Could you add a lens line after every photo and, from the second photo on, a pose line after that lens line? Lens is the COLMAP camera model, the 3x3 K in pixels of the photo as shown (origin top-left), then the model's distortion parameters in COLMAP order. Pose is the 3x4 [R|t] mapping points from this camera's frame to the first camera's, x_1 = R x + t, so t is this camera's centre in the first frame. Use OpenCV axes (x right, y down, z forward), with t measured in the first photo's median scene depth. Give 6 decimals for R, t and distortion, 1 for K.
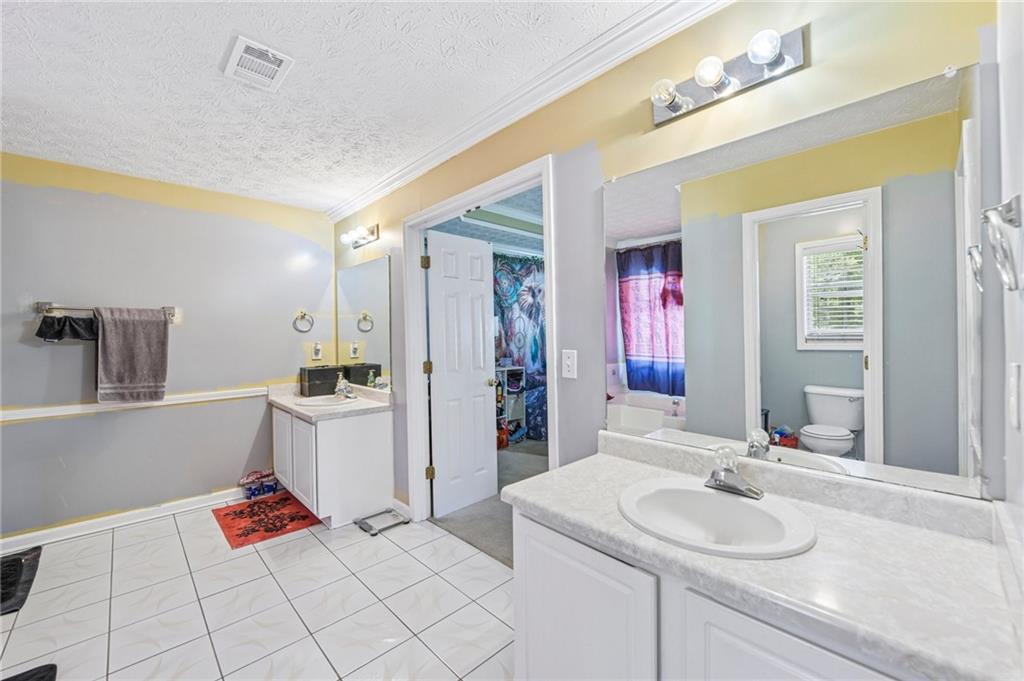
lens RADIAL K [[416.4, 0, 513.3], [0, 416.4, 335.7], [0, 0, 1]] dist [0.001756, 0.000165]
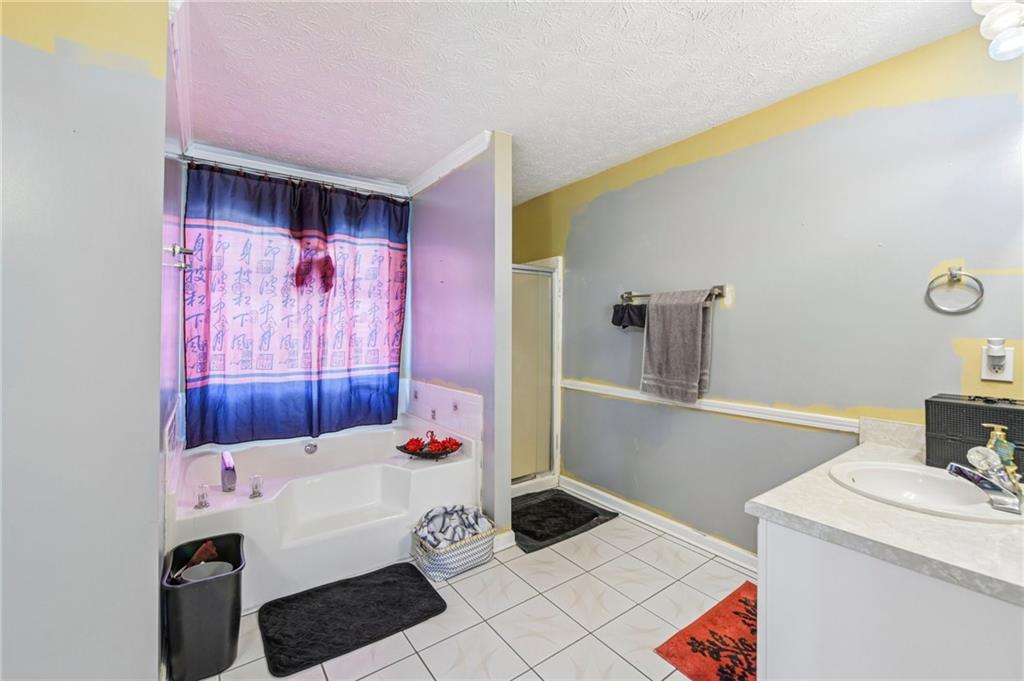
lens RADIAL K [[416.4, 0, 512.3], [0, 416.4, 335.6], [0, 0, 1]] dist [0.001756, 0.000165]
pose [[-0.117962, 0.015076, -0.992904, -0.015197], [-0.014055, 0.999759, 0.016850, 0.016779], [0.992919, 0.015943, -0.117722, 0.778582]]
